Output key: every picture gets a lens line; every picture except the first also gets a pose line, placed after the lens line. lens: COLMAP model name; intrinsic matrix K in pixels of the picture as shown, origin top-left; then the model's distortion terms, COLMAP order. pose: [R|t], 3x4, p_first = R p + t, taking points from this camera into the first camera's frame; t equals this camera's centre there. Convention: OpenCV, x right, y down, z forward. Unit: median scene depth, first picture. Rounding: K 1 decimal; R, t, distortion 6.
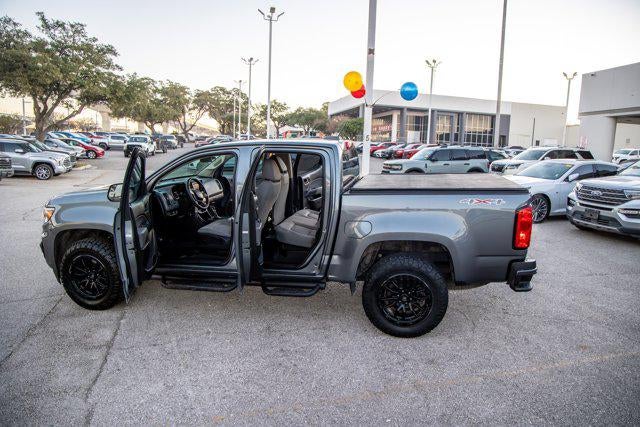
lens RADIAL K [[473.3, 0, 318.8], [0, 473.3, 216.8], [0, 0, 1]] dist [-0.085835, 0.078302]
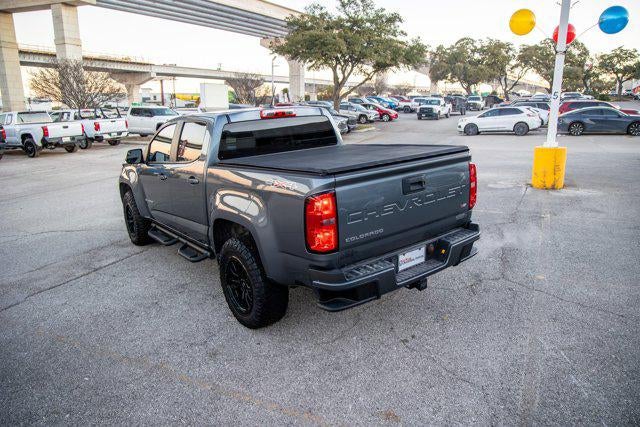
lens RADIAL K [[473.3, 0, 318.8], [0, 473.3, 216.8], [0, 0, 1]] dist [-0.085835, 0.078302]
pose [[0.725284, 0.124554, -0.677089, 0.159121], [-0.068808, 0.991688, 0.108720, -0.011664], [0.685002, -0.032264, 0.727826, 0.078415]]
